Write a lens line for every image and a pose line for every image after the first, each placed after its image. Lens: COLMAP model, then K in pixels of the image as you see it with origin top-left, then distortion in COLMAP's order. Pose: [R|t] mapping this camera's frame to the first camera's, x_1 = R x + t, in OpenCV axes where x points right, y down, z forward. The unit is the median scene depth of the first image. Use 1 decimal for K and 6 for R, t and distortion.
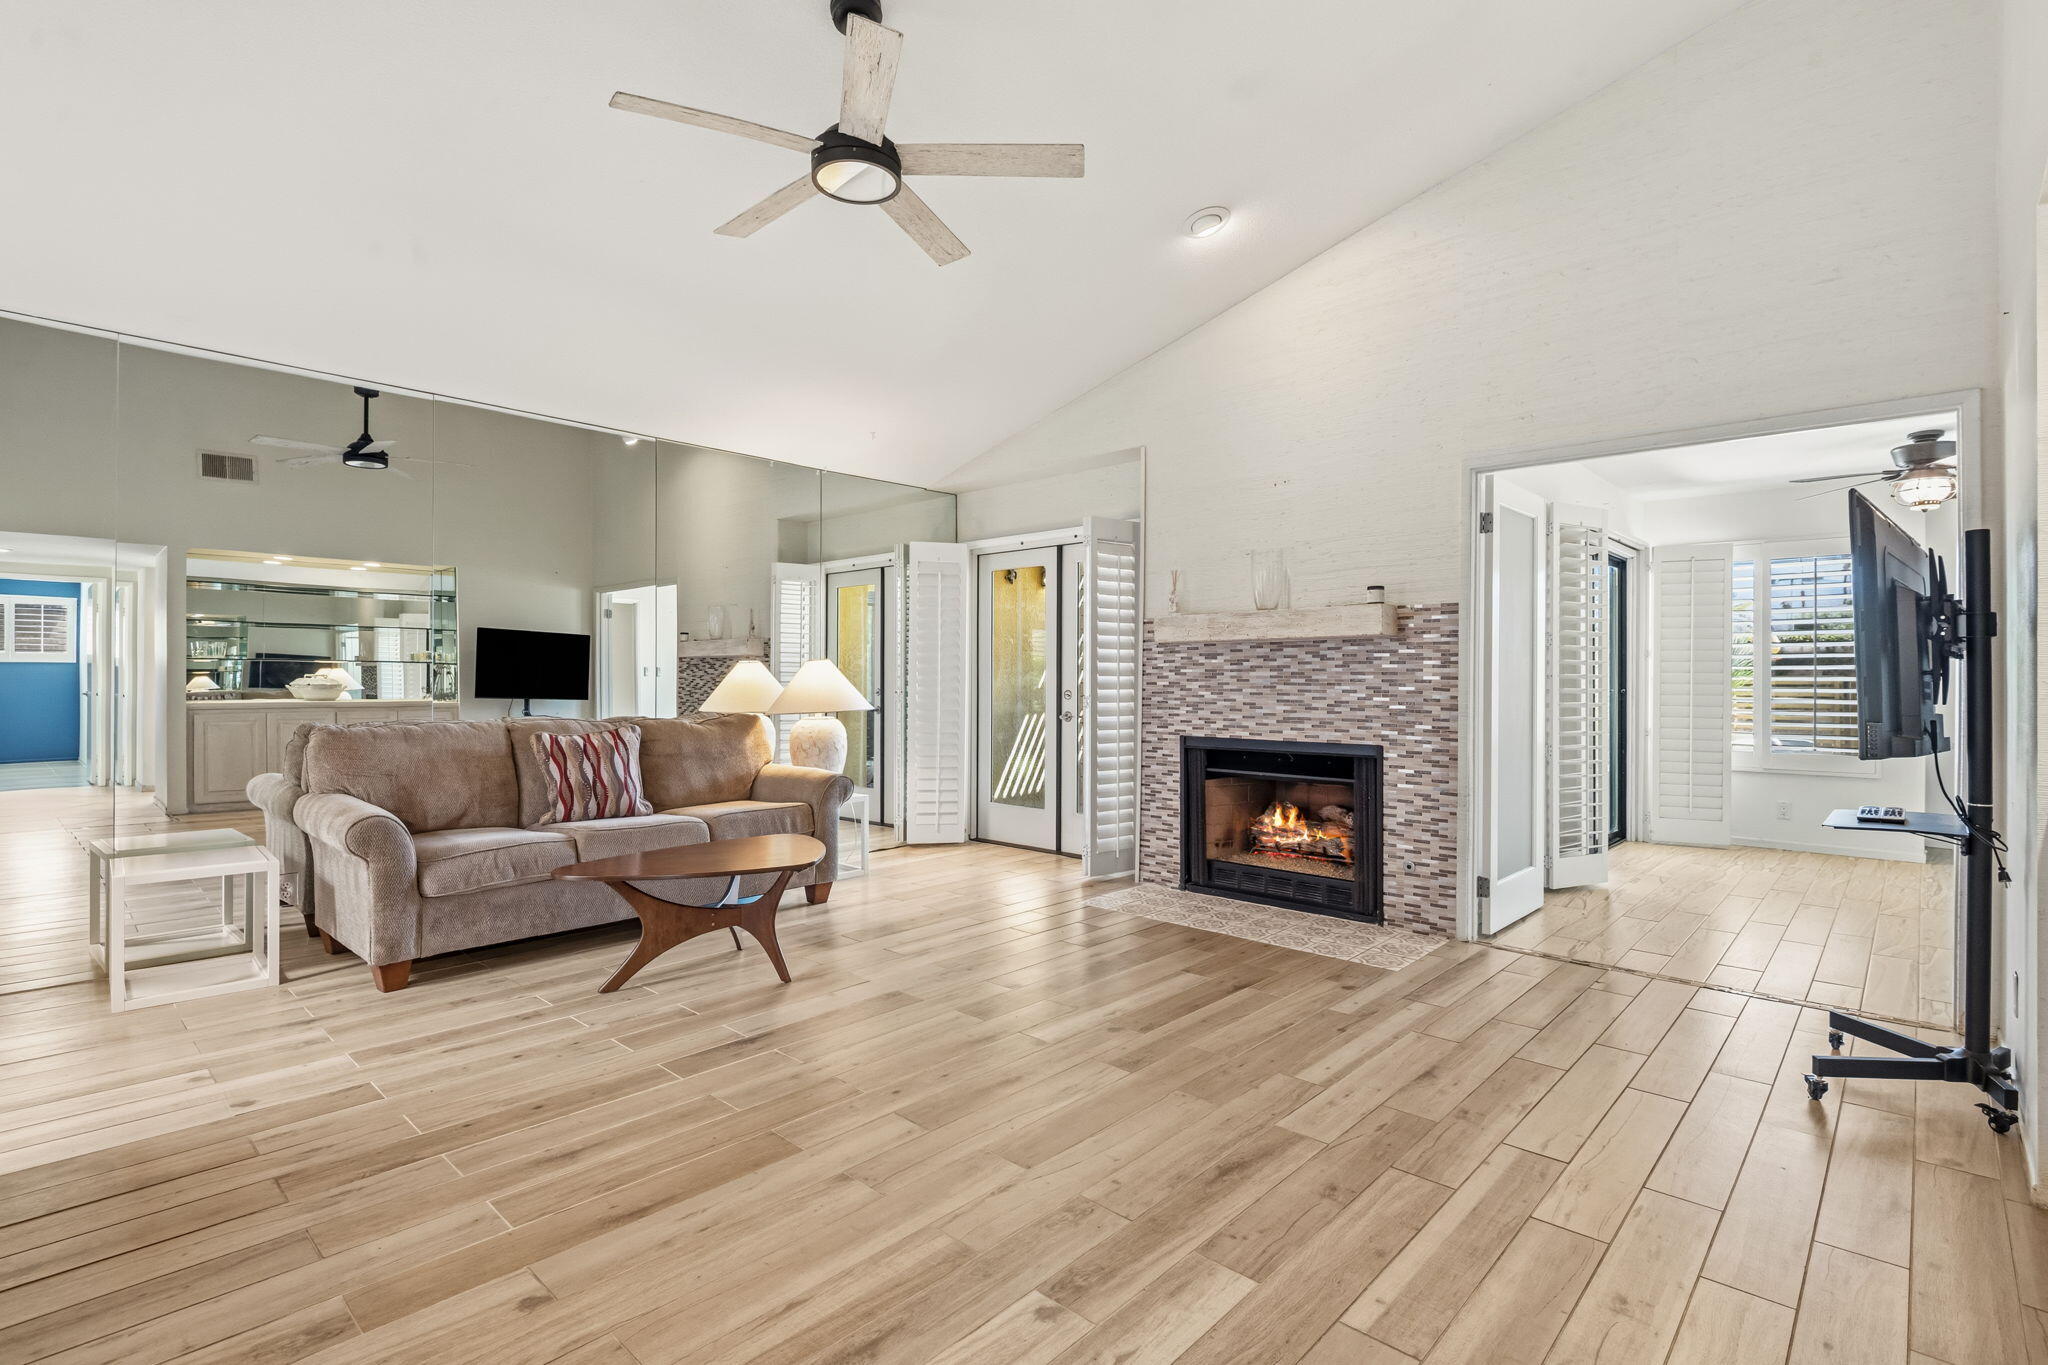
lens RADIAL K [[952.4, 0, 1027.1], [0, 952.4, 680.9], [0, 0, 1]] dist [0.030149, -0.021556]
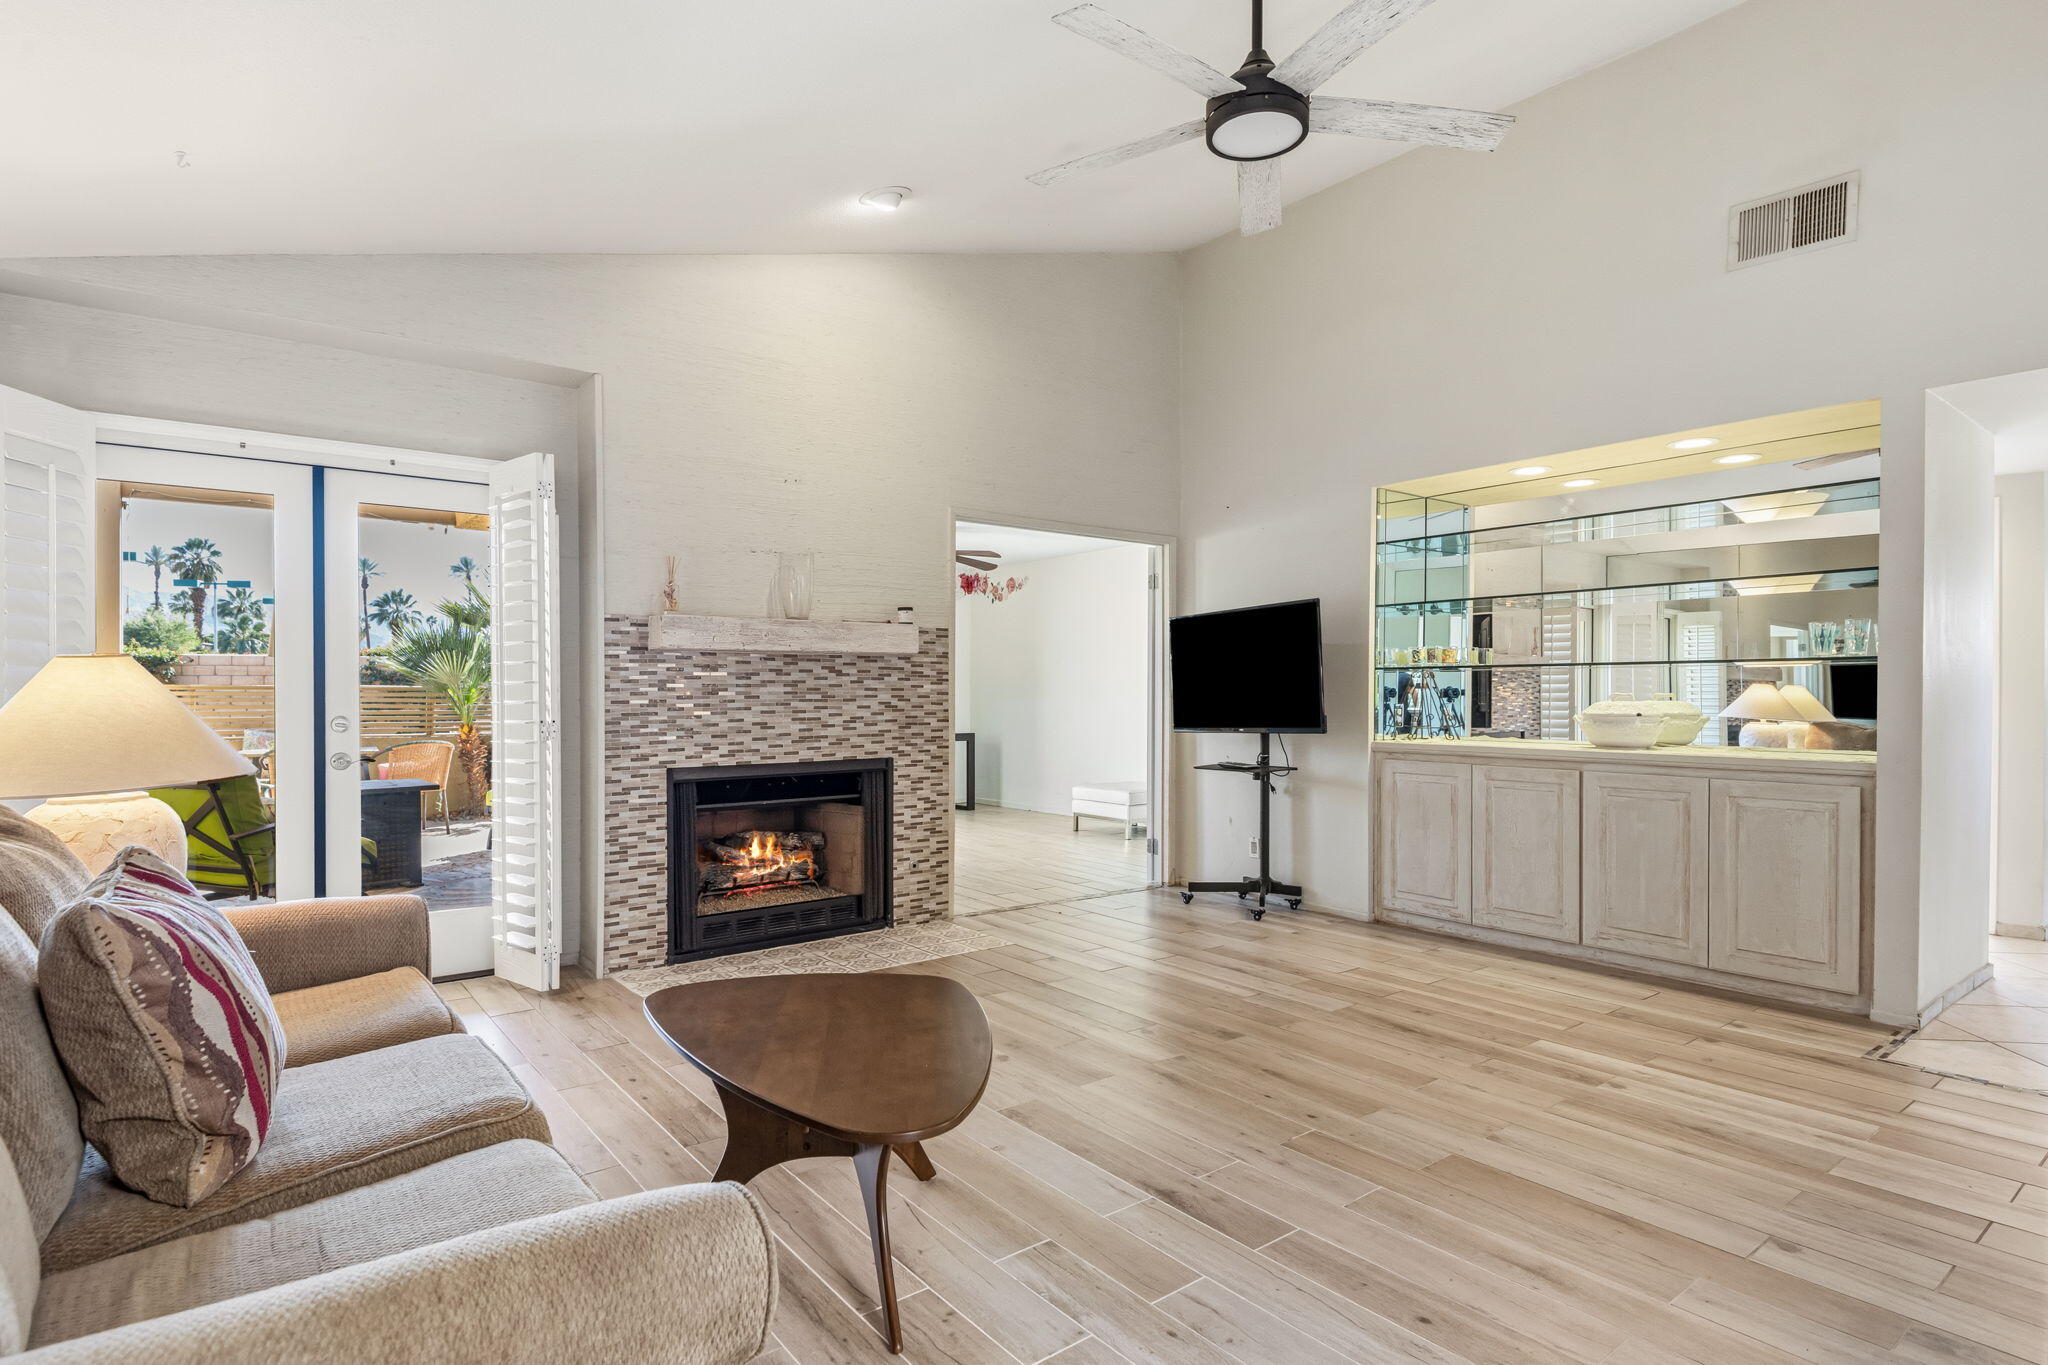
lens RADIAL K [[1059.1, 0, 1013.0], [0, 1059.1, 700.2], [0, 0, 1]] dist [0.038502, -0.028379]
pose [[0.164202, -0.011737, 0.986357, -0.744417], [0.004285, 0.999928, 0.011185, -0.008121], [-0.986418, 0.002390, 0.164240, 0.658973]]
